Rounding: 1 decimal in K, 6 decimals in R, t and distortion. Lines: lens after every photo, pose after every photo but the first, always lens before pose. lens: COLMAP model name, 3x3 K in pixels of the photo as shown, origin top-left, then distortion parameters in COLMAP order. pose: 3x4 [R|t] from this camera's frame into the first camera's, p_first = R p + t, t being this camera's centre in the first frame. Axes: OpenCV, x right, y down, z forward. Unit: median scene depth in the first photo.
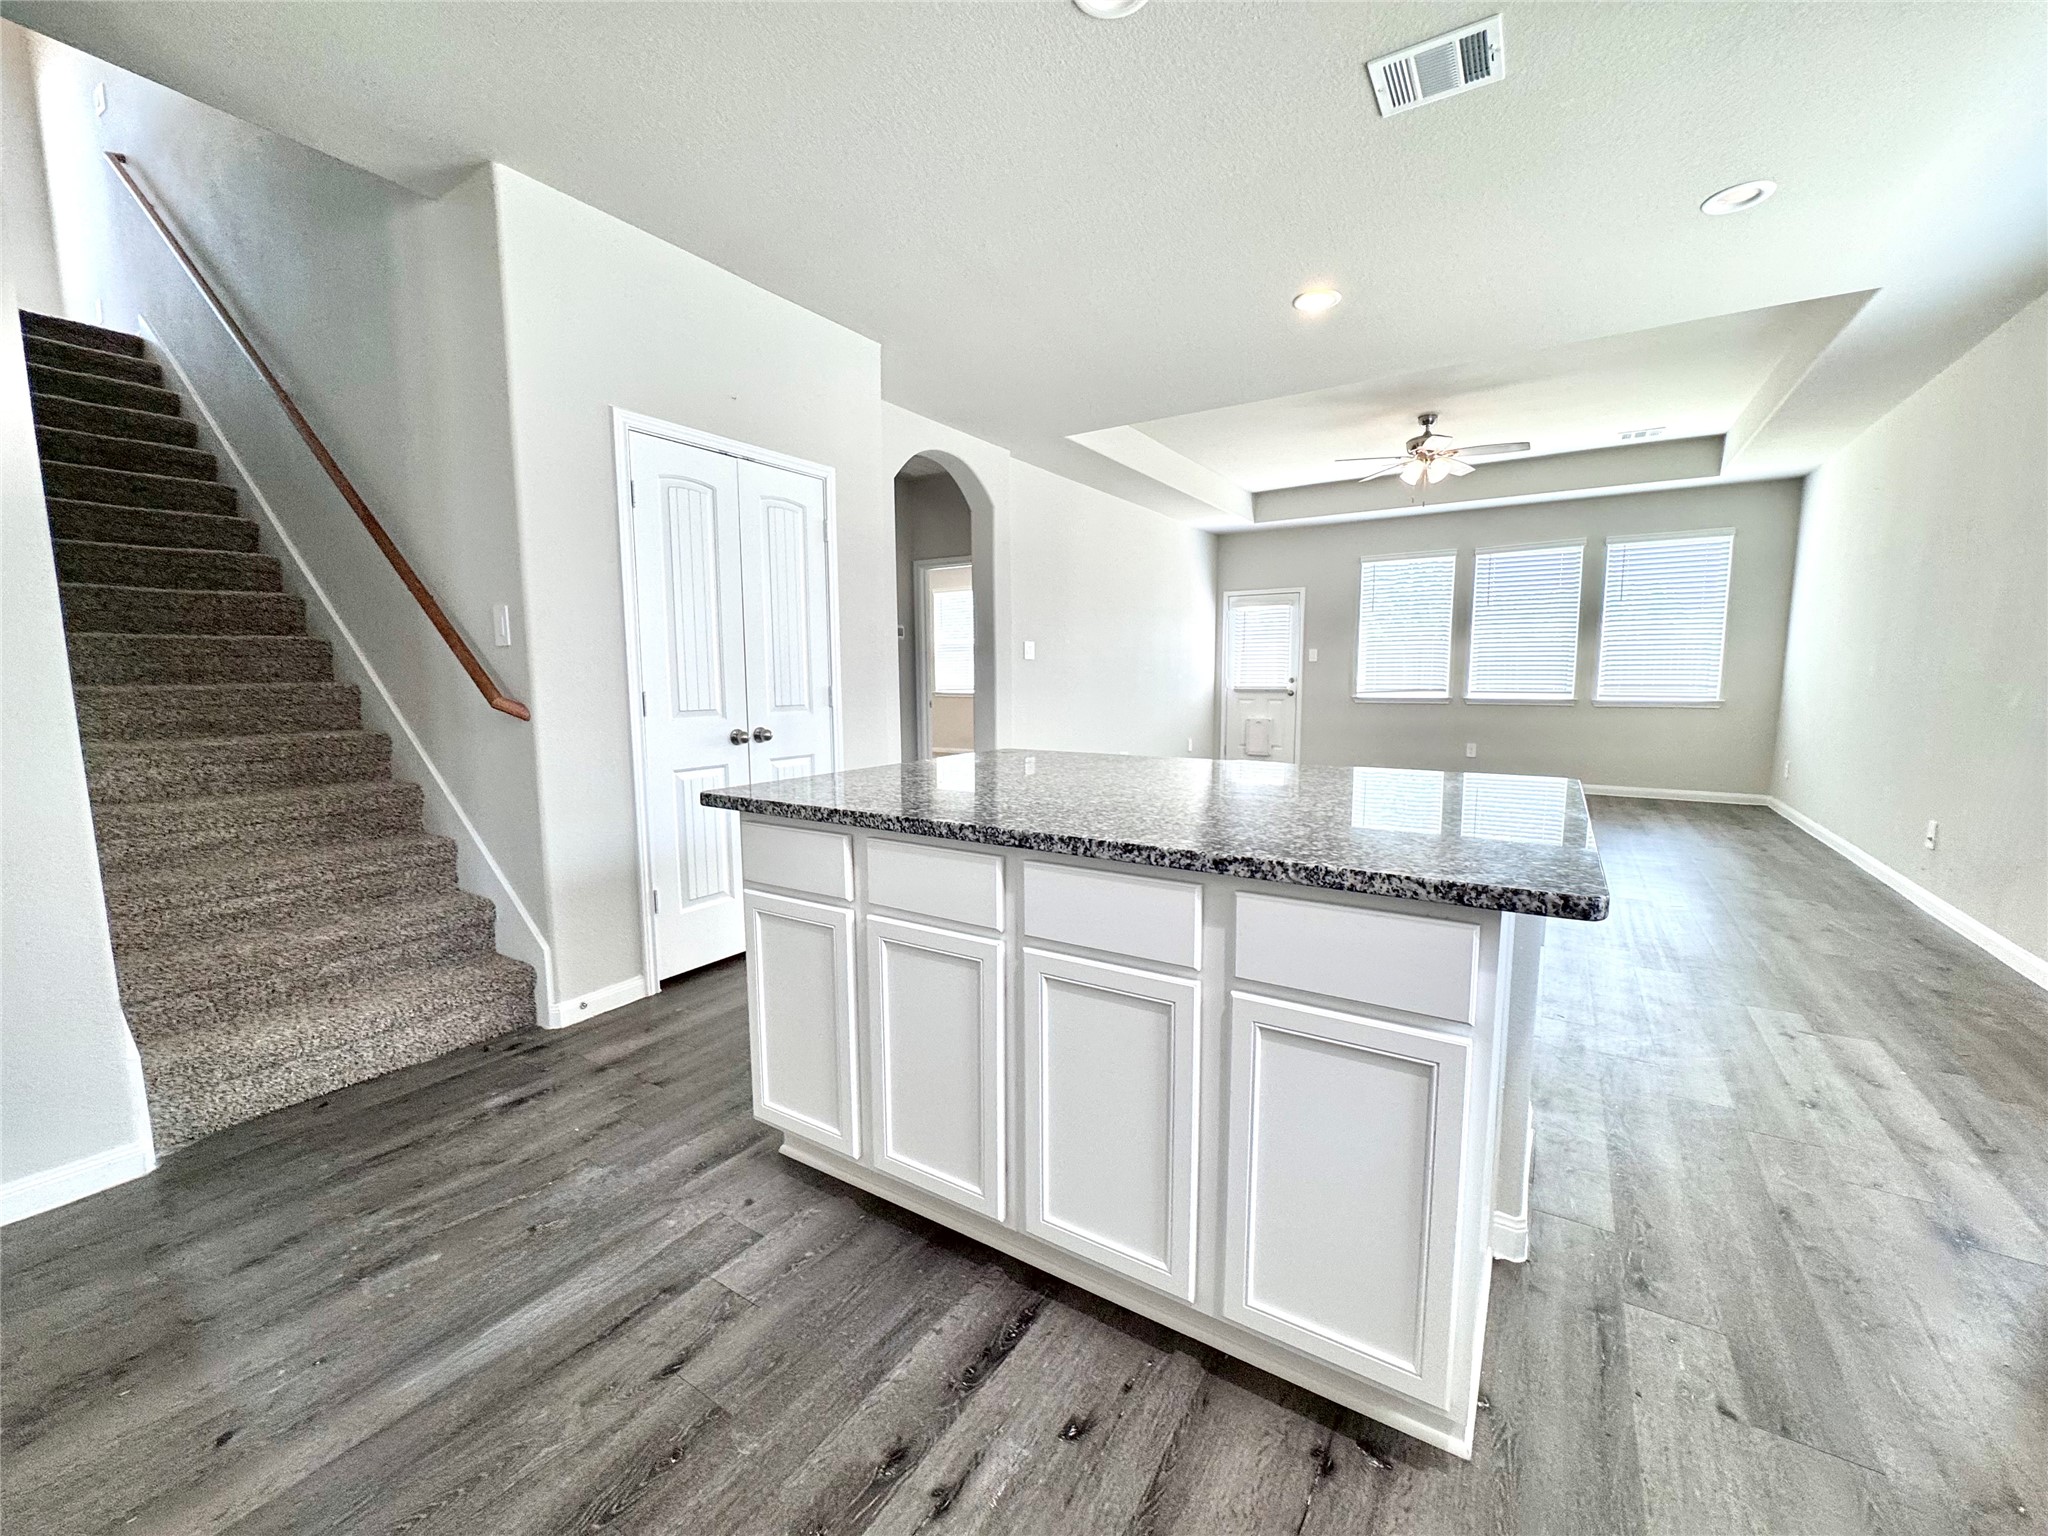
lens RADIAL K [[817.8, 0, 1021.4], [0, 817.8, 769.0], [0, 0, 1]] dist [-0.003800, -0.000299]
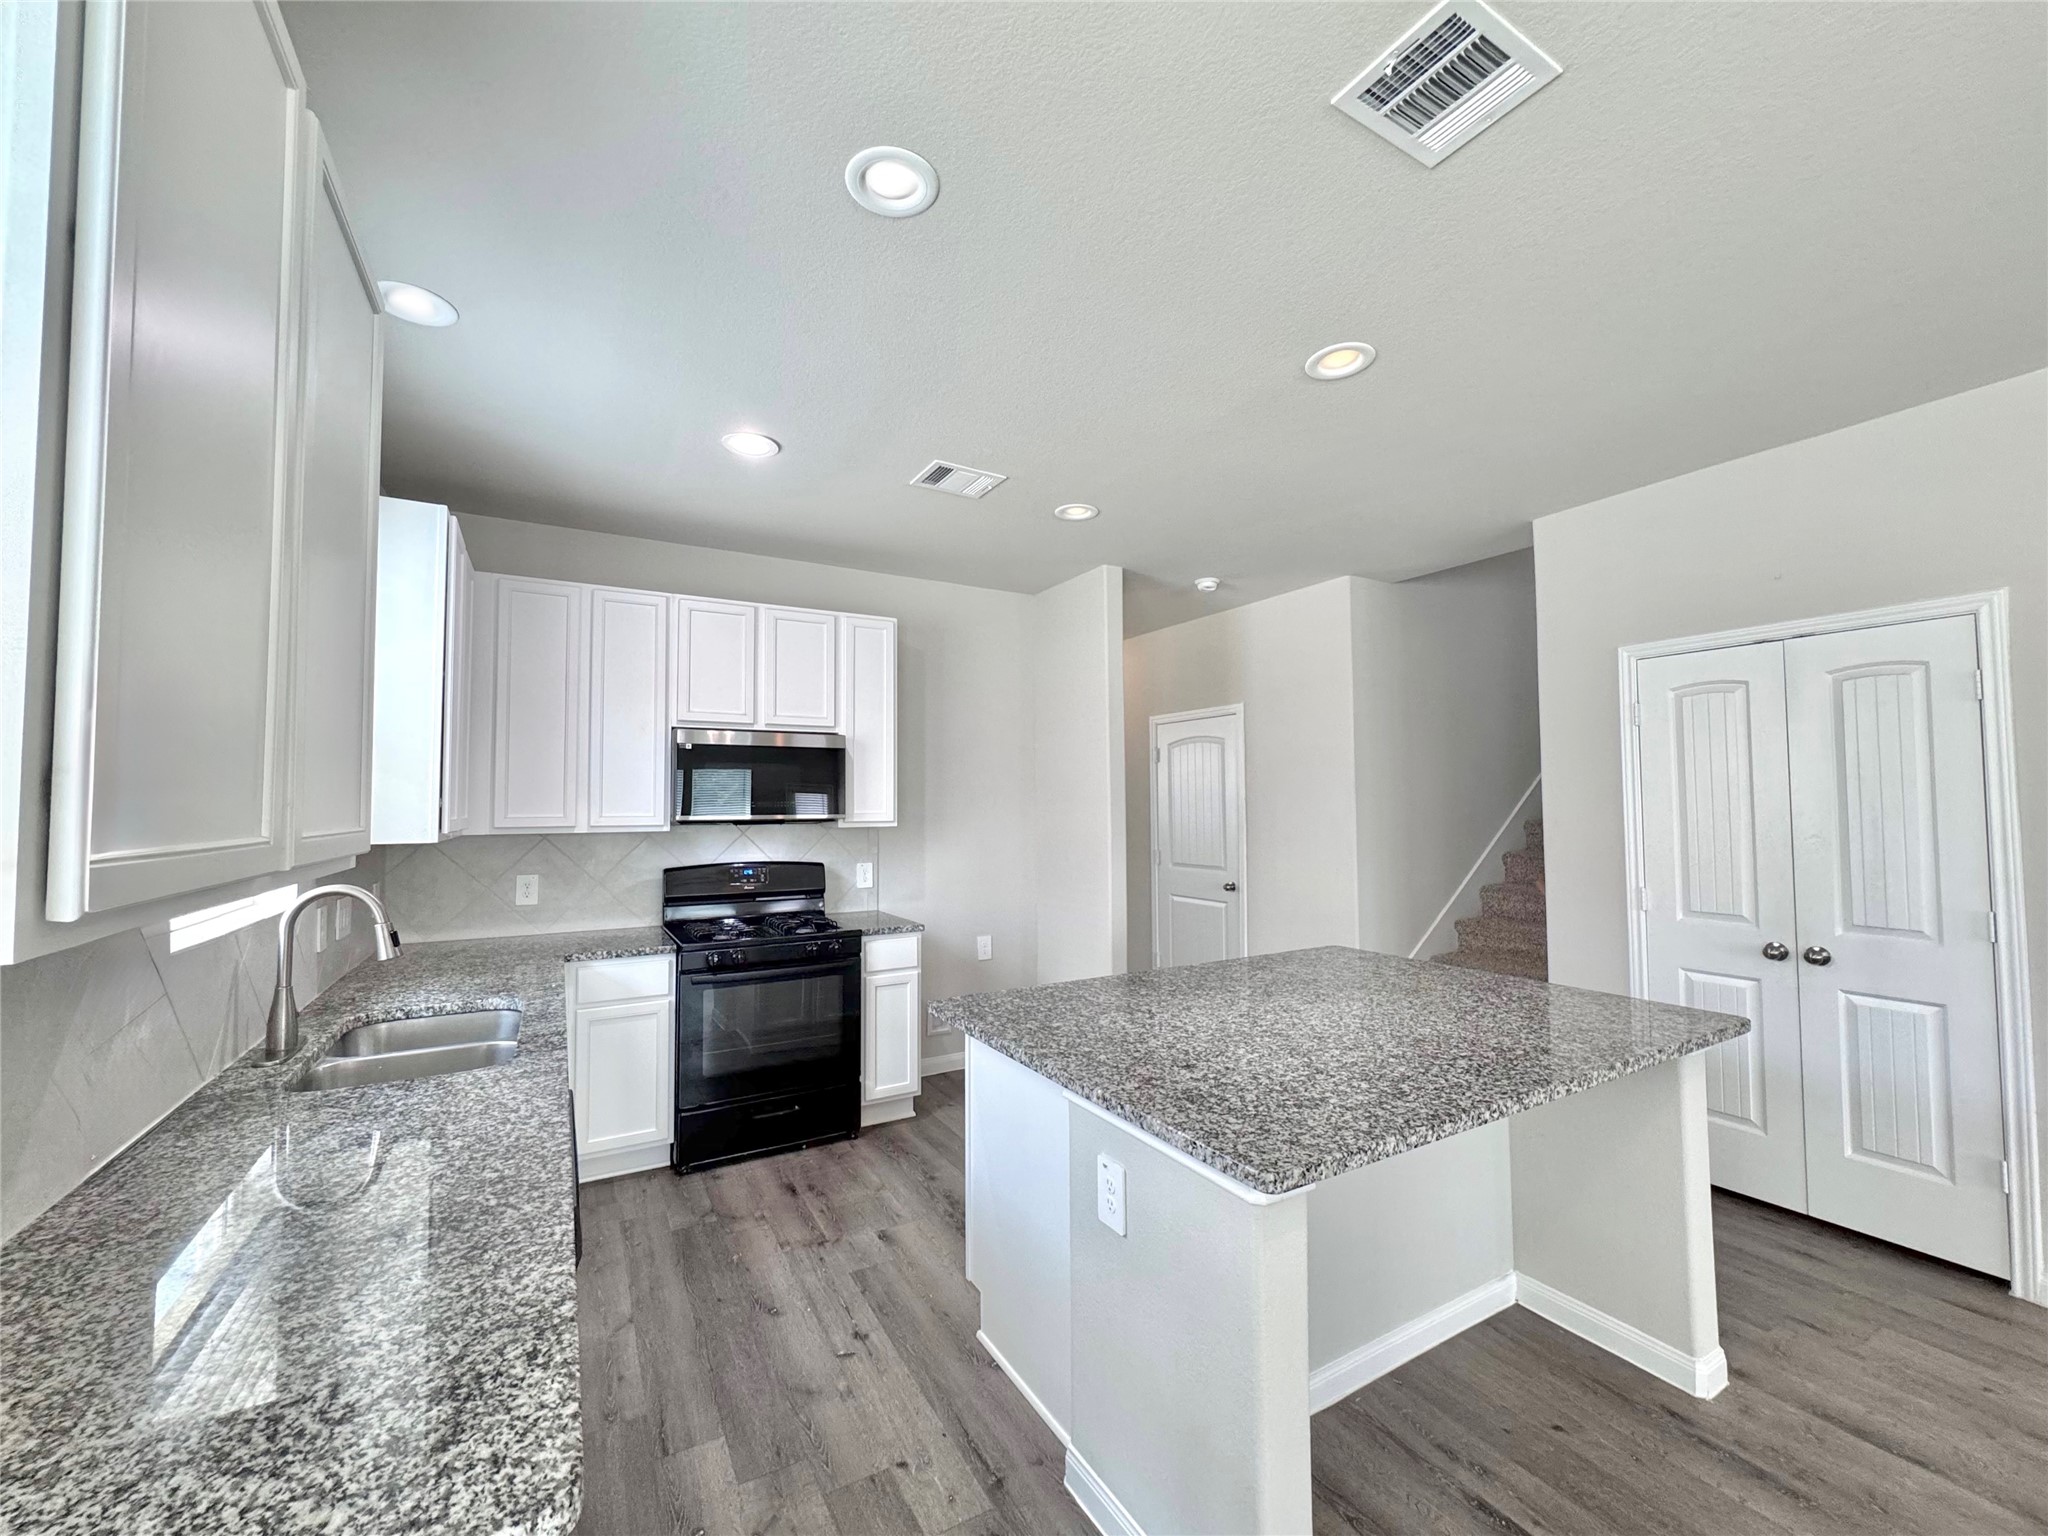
lens RADIAL K [[817.8, 0, 1026.0], [0, 817.8, 772.2], [0, 0, 1]] dist [-0.003800, -0.000299]
pose [[-0.456290, -0.027942, -0.889392, 0.807921], [-0.095132, 0.995310, 0.017536, -0.170524], [0.884731, 0.092611, -0.456808, 0.677726]]
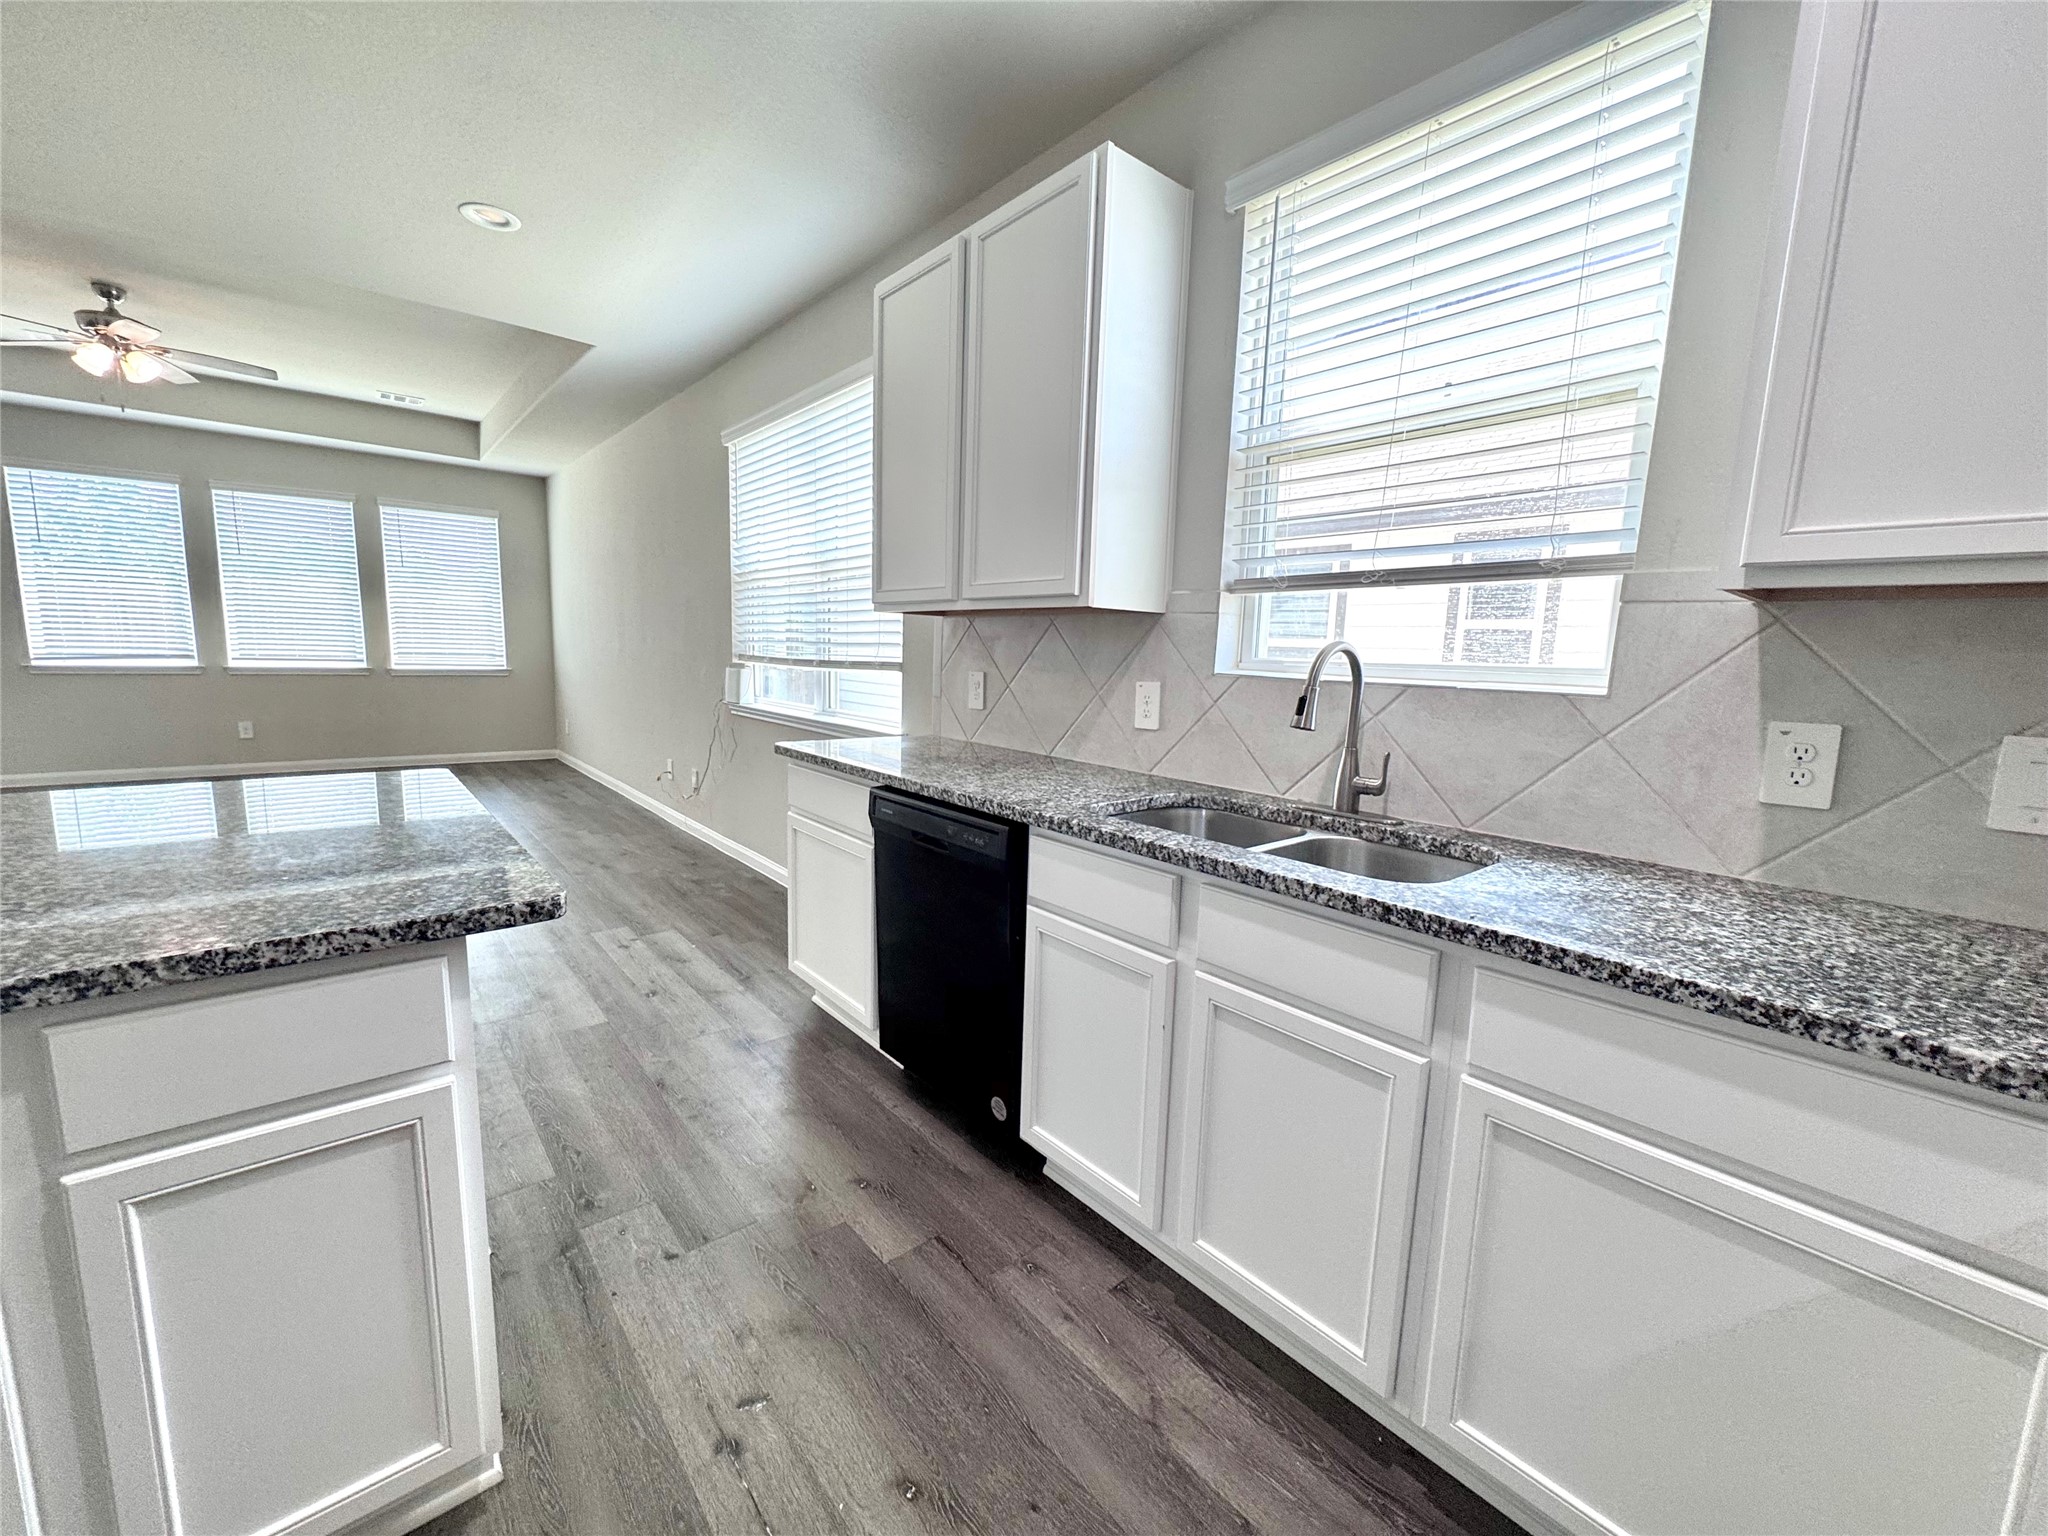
lens RADIAL K [[817.8, 0, 1025.3], [0, 817.8, 770.5], [0, 0, 1]] dist [-0.003800, -0.000299]
pose [[0.281921, -0.124584, 0.951314, -0.038492], [0.077859, 0.991234, 0.106739, -0.022378], [-0.956273, 0.043976, 0.289150, 0.026131]]
